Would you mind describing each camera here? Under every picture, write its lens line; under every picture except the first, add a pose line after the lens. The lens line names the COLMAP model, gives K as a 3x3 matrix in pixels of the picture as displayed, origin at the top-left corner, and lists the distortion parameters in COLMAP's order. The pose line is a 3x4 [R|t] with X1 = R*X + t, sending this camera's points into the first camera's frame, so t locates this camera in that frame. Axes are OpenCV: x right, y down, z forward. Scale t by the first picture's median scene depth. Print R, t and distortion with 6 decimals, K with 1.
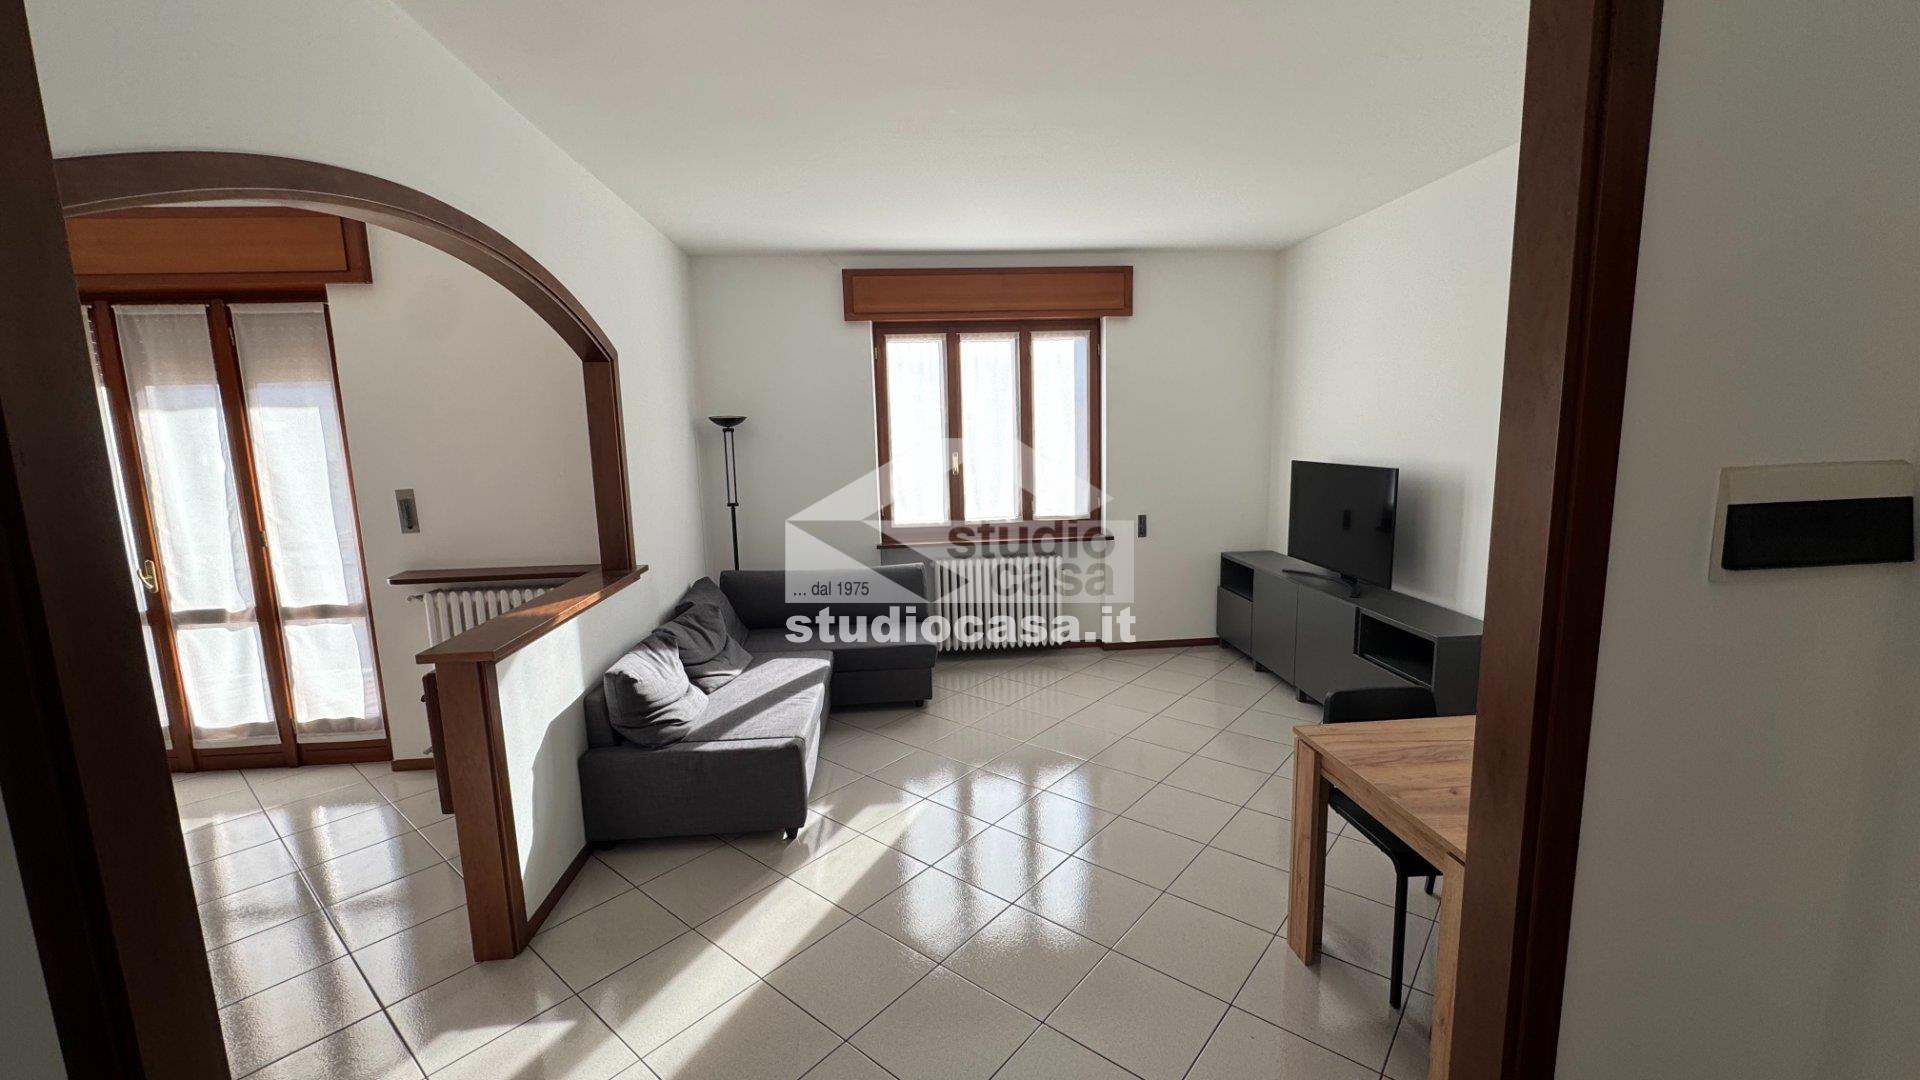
lens RADIAL K [[765.1, 0, 961.3], [0, 765.1, 544.8], [0, 0, 1]] dist [-0.001180, 0.000057]
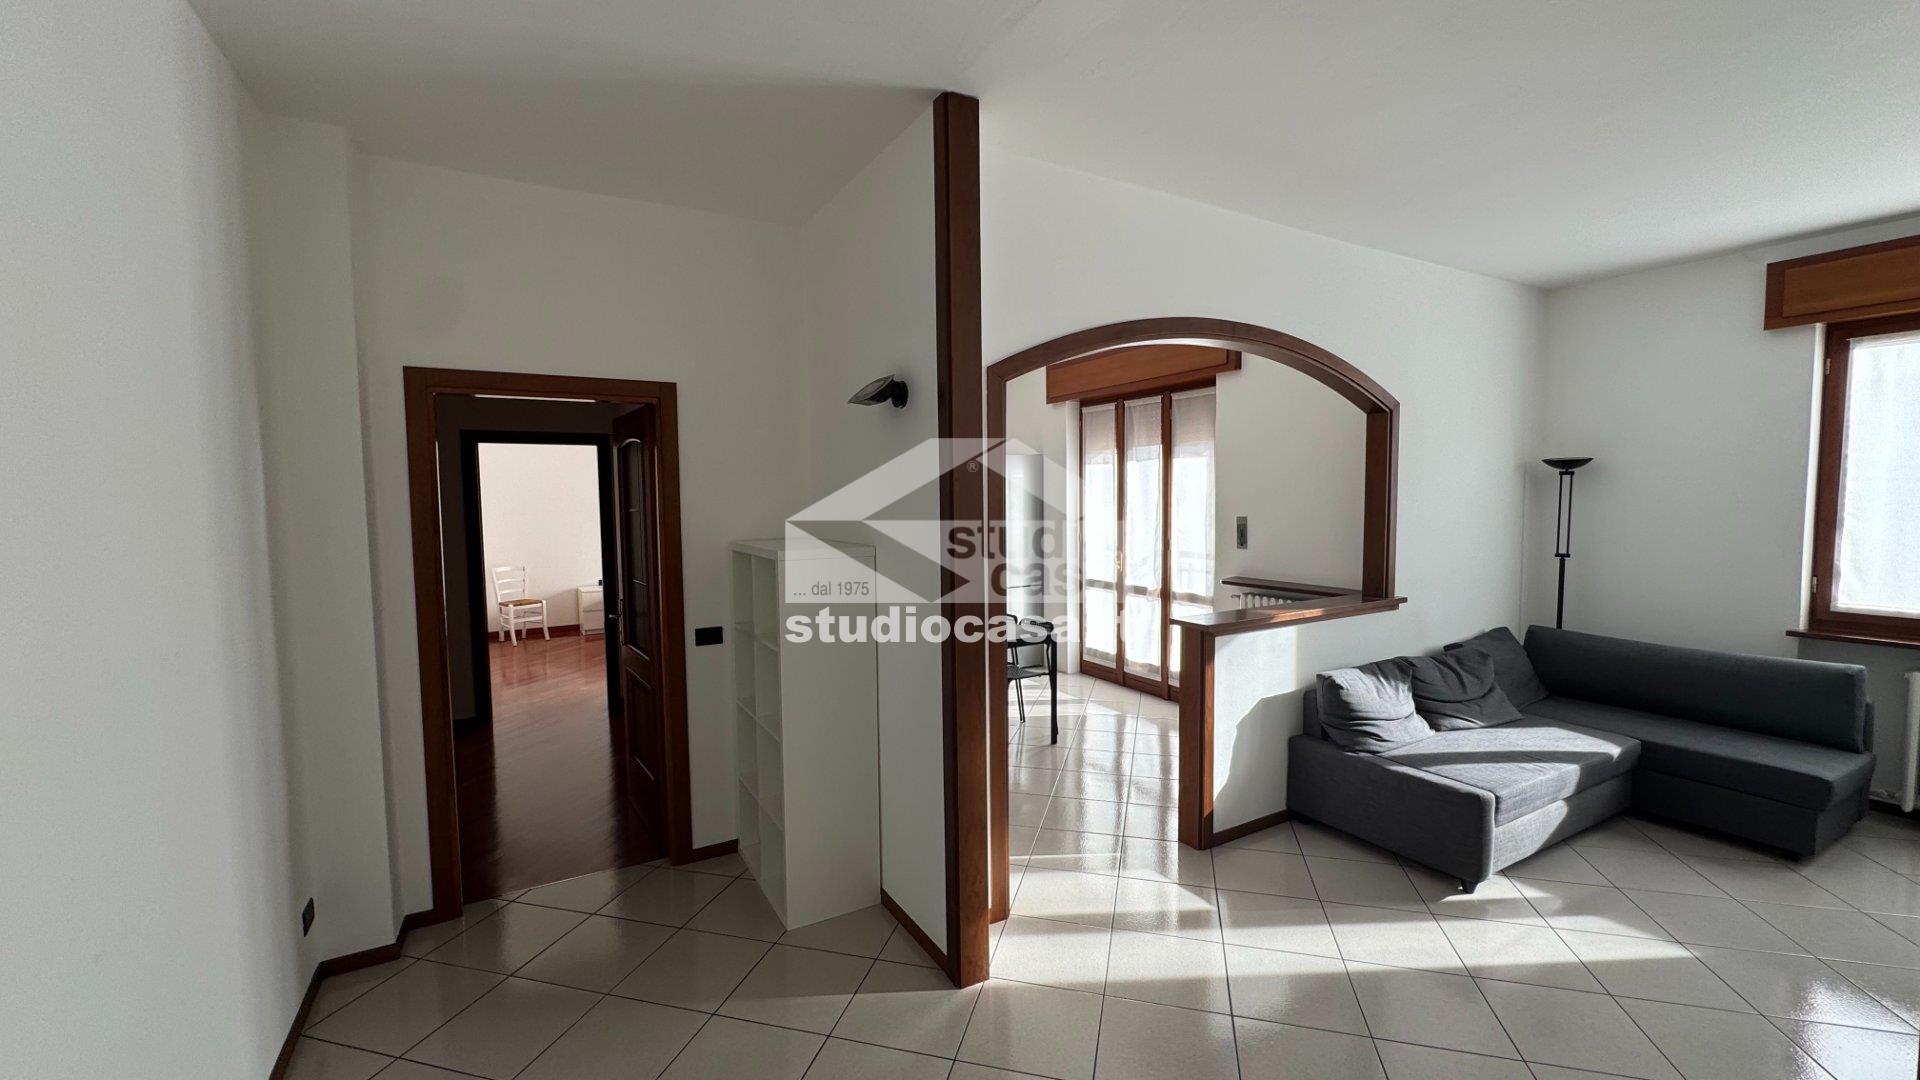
lens RADIAL K [[765.1, 0, 961.3], [0, 765.1, 544.8], [0, 0, 1]] dist [-0.001180, 0.000057]
pose [[0.426229, 0.080529, -0.901024, 0.242222], [-0.133873, 0.990678, 0.025213, 0.008083], [0.894654, 0.109876, 0.433036, -0.025595]]
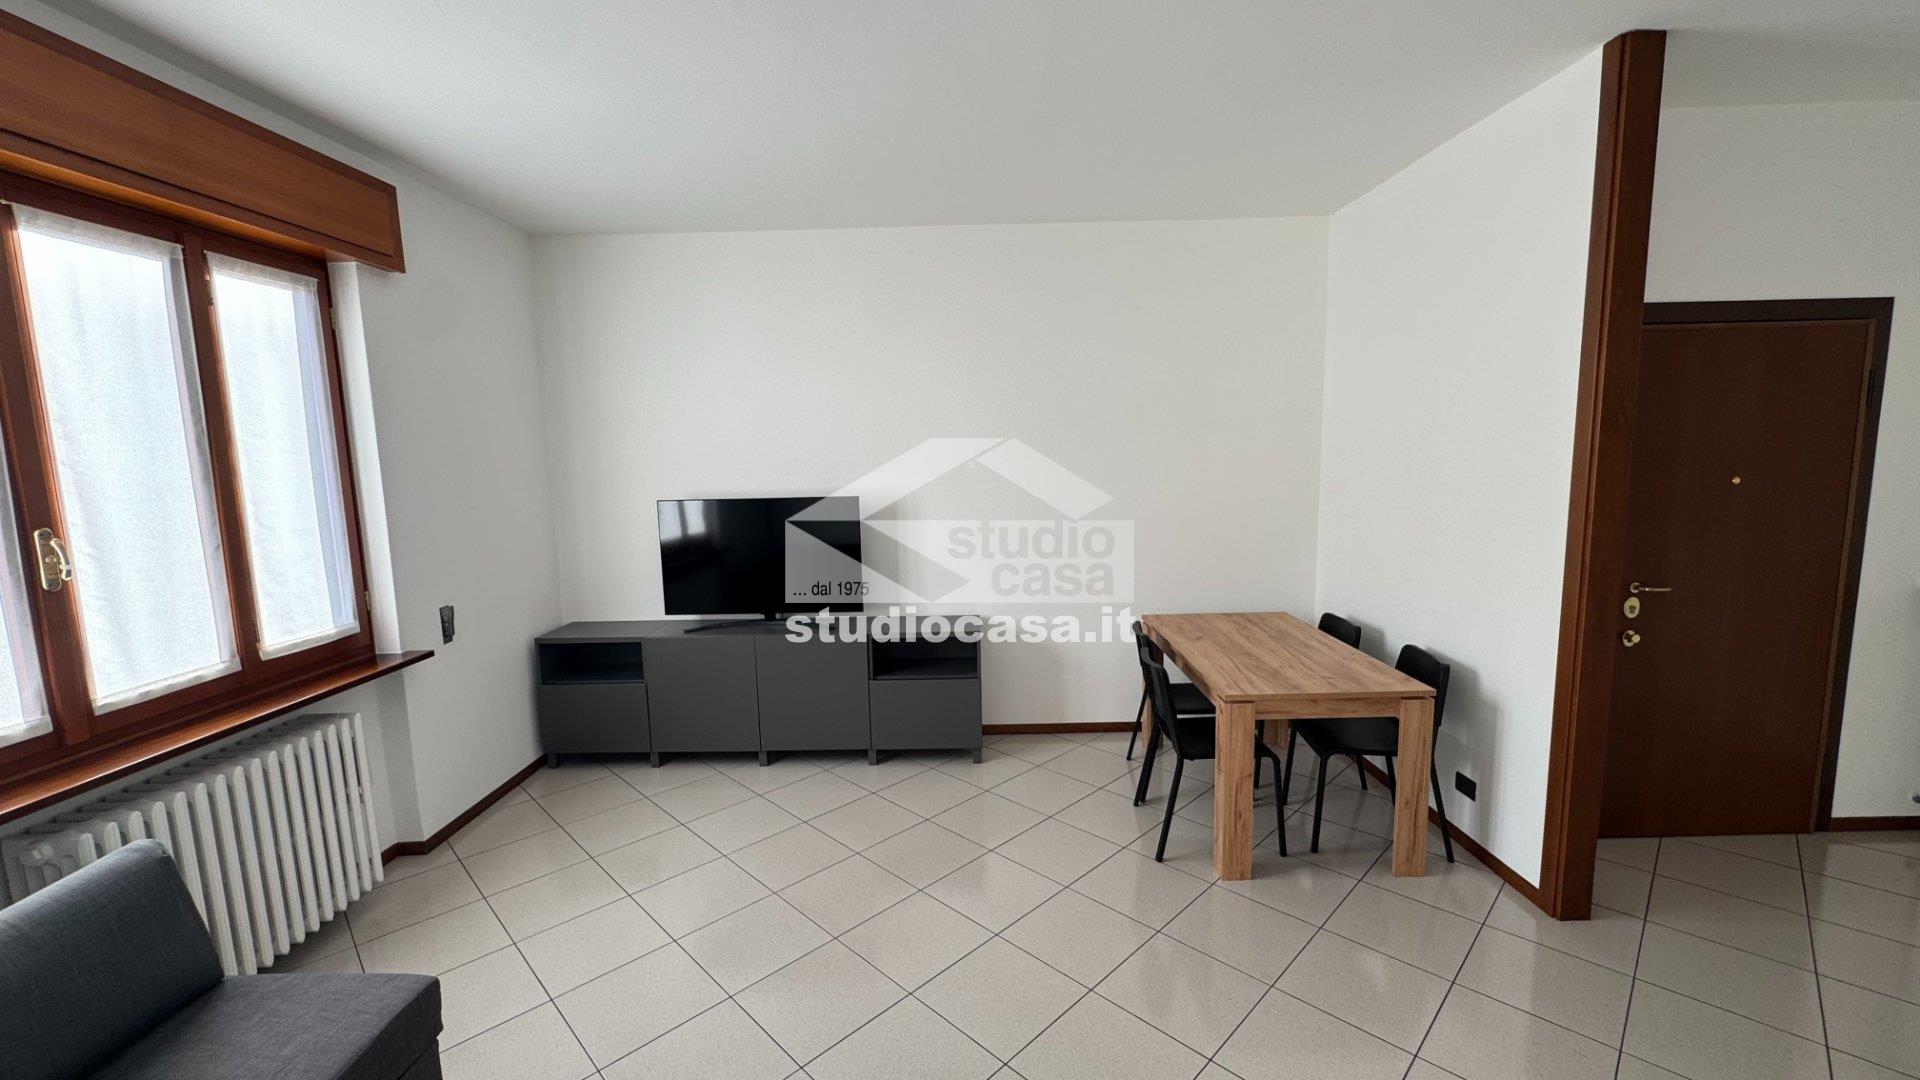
lens RADIAL K [[765.1, 0, 961.3], [0, 765.1, 544.8], [0, 0, 1]] dist [-0.001180, 0.000057]
pose [[0.095415, -0.102371, 0.990160, -0.401077], [0.170335, 0.981706, 0.085083, -0.086376], [-0.980756, 0.160540, 0.111107, 0.655436]]
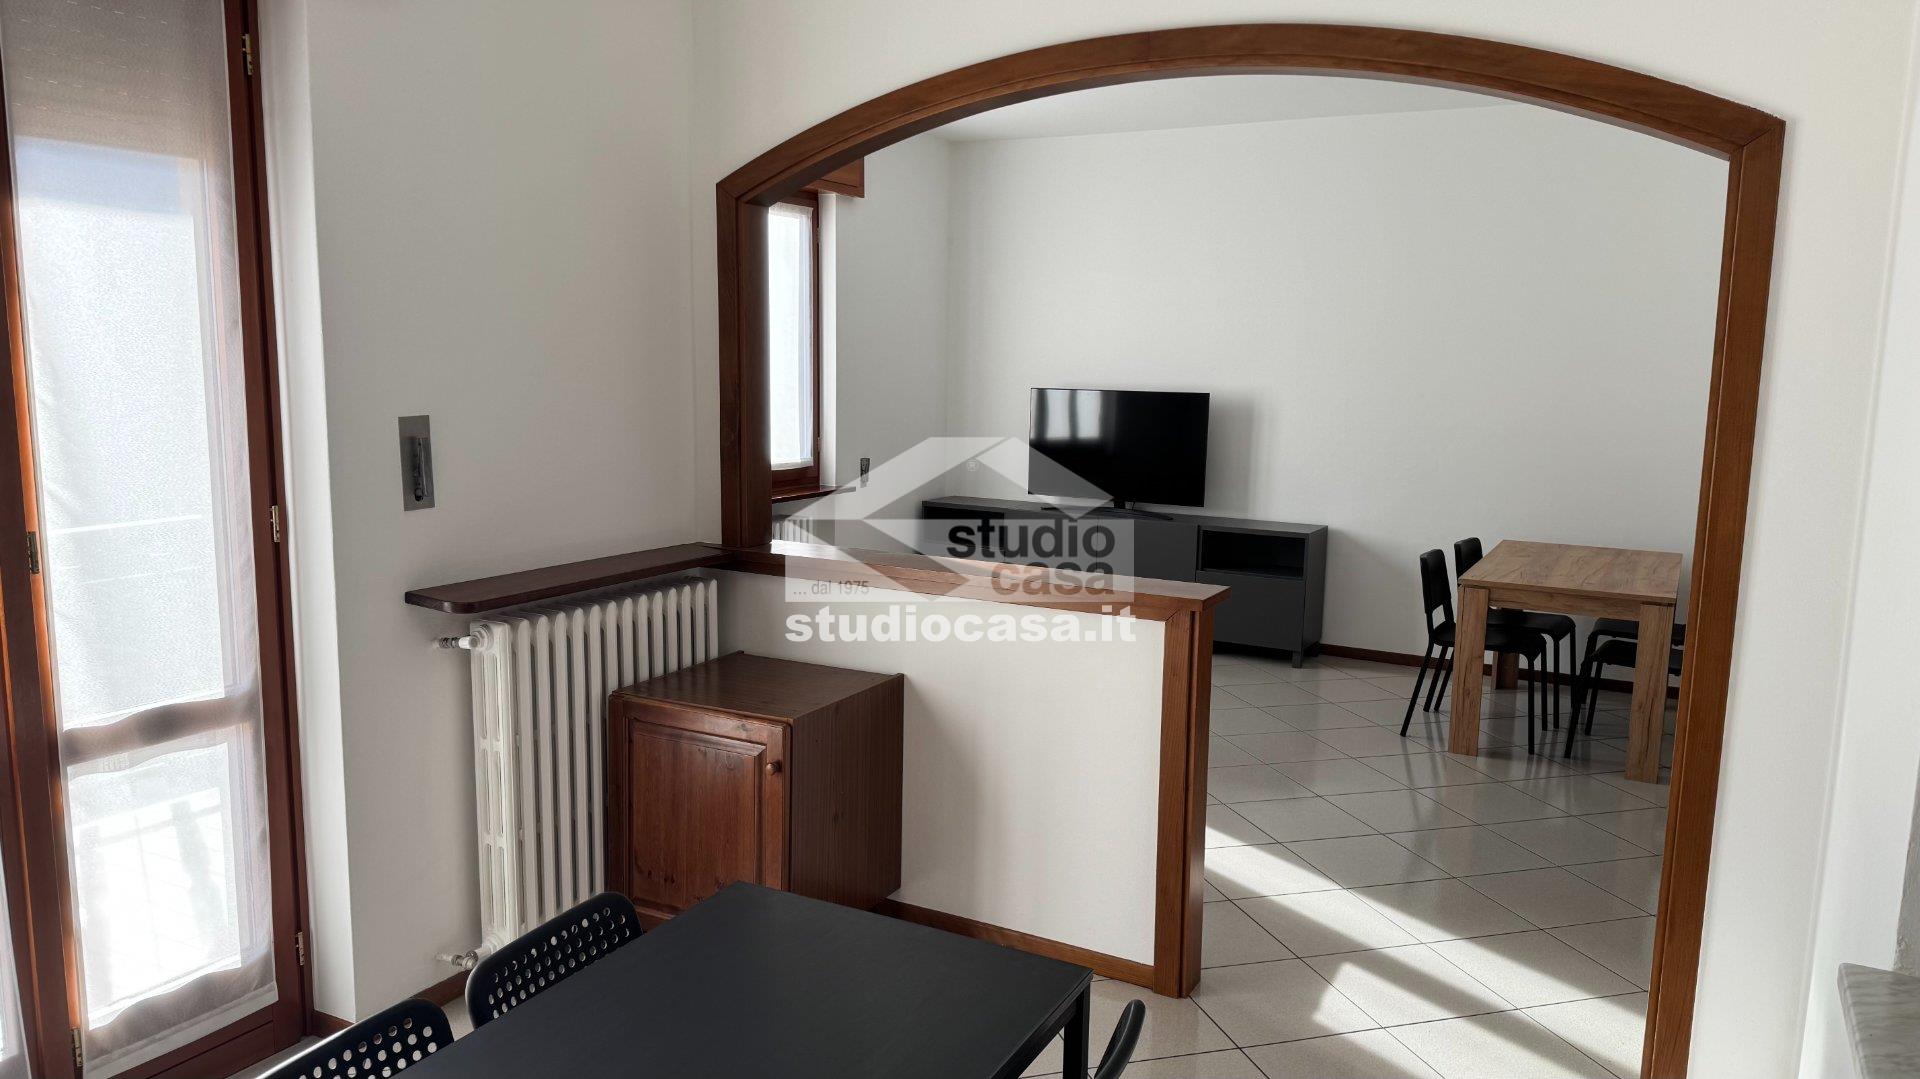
lens RADIAL K [[1333.1, 0, 955.9], [0, 1333.1, 547.8], [0, 0, 1]] dist [0.053829, -0.001246]
pose [[0.555367, -0.087339, 0.827006, -1.036610], [0.093161, 0.994744, 0.042493, 0.003454], [-0.826371, 0.053445, 0.560585, 0.221438]]
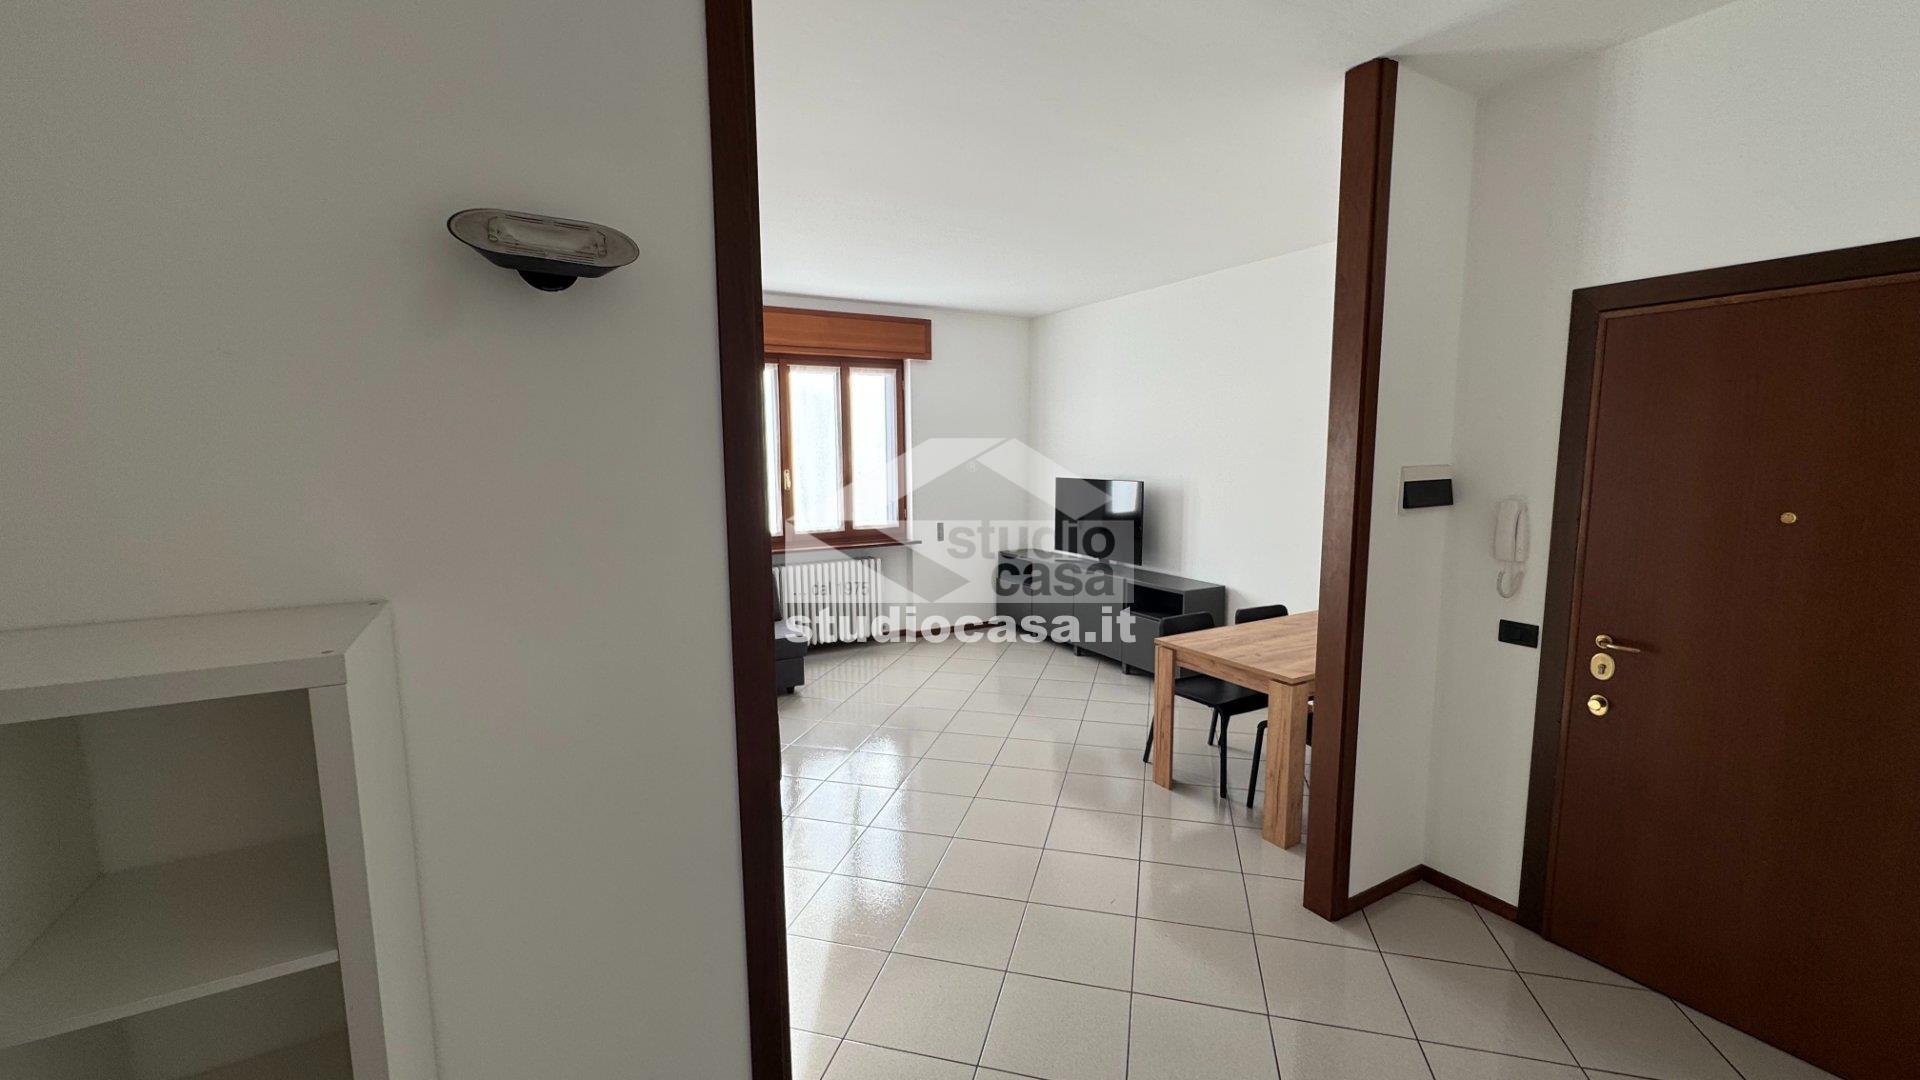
lens RADIAL K [[765.1, 0, 961.3], [0, 765.1, 544.8], [0, 0, 1]] dist [-0.001180, 0.000057]
pose [[0.905720, -0.032912, 0.422596, -0.310237], [0.047128, 0.998619, -0.023232, 0.032947], [-0.421248, 0.040958, 0.906020, -0.141713]]
